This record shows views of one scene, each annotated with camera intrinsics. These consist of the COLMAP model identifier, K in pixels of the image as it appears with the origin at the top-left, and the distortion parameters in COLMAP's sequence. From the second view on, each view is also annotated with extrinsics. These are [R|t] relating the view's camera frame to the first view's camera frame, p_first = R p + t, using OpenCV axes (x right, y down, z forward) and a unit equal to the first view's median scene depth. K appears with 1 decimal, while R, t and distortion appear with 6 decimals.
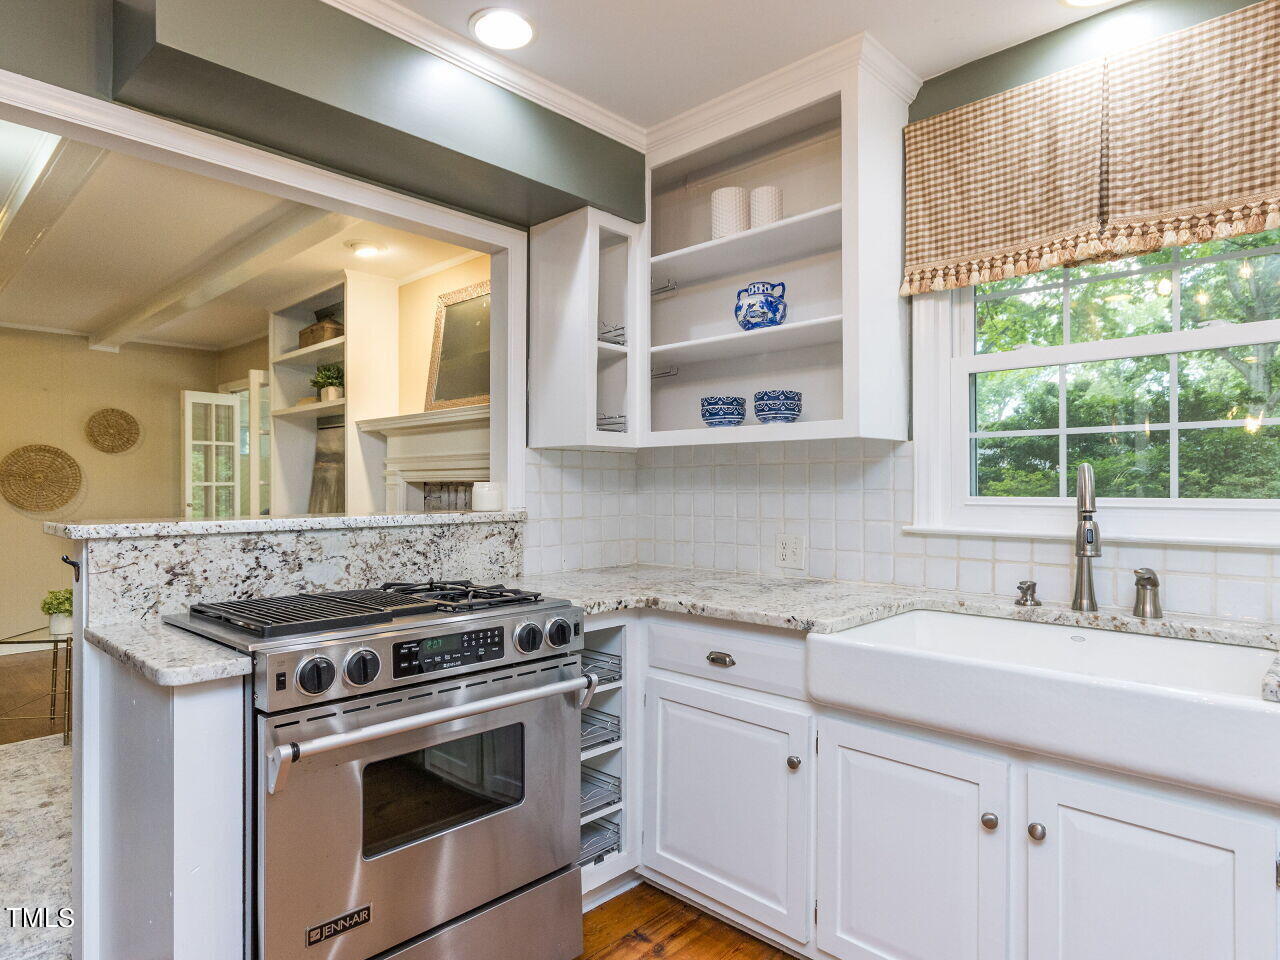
lens RADIAL K [[747.8, 0, 640.0], [0, 747.8, 480.0], [0, 0, 1]] dist [-0.002076, 0.003747]
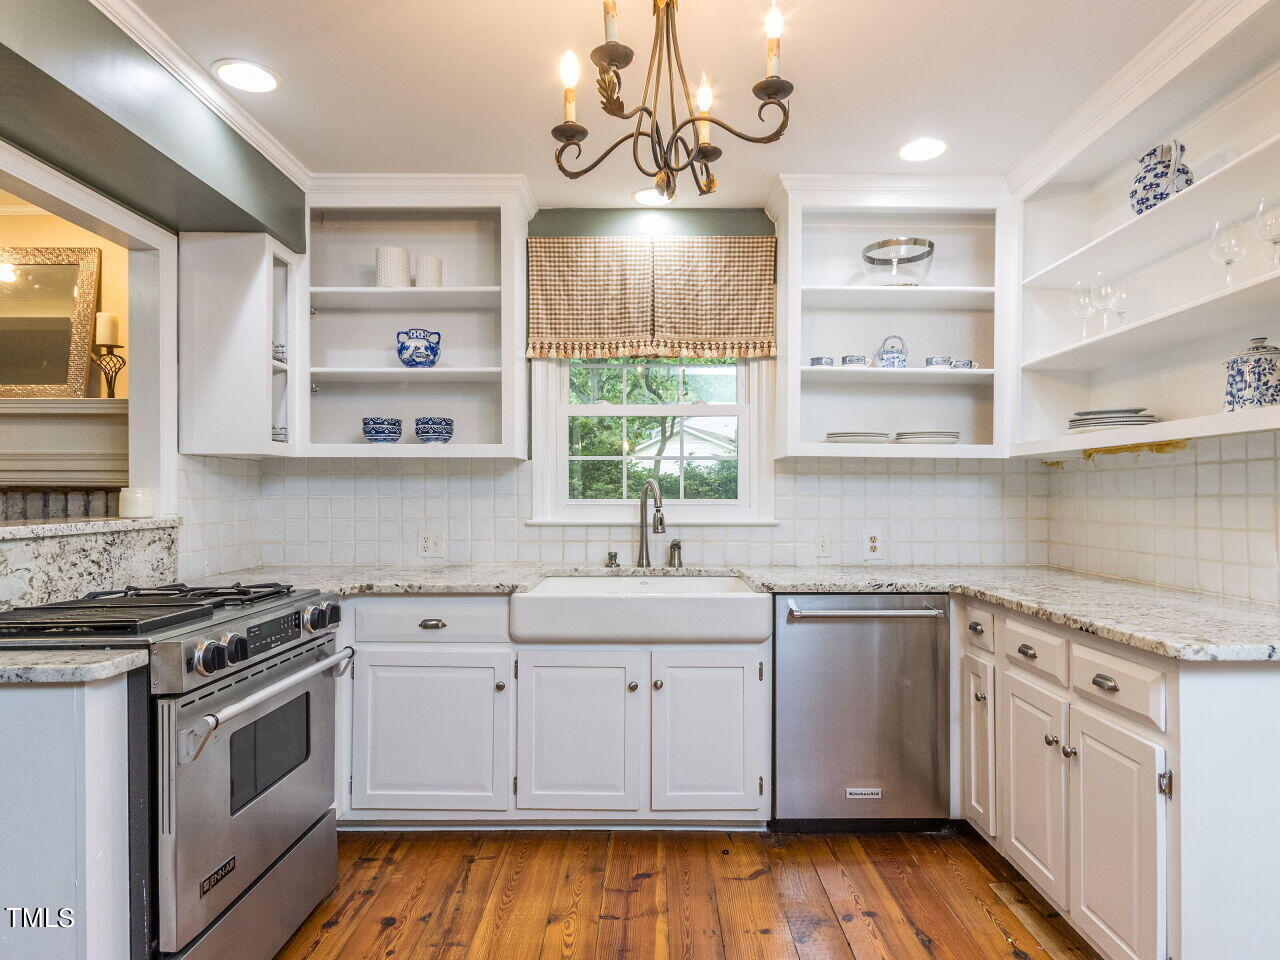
lens RADIAL K [[747.8, 0, 640.0], [0, 747.8, 480.0], [0, 0, 1]] dist [-0.002076, 0.003747]
pose [[0.732600, 0.010948, 0.680572, -0.471973], [-0.006988, 0.999939, -0.008563, -0.004192], [-0.680624, 0.001517, 0.732631, -0.187319]]
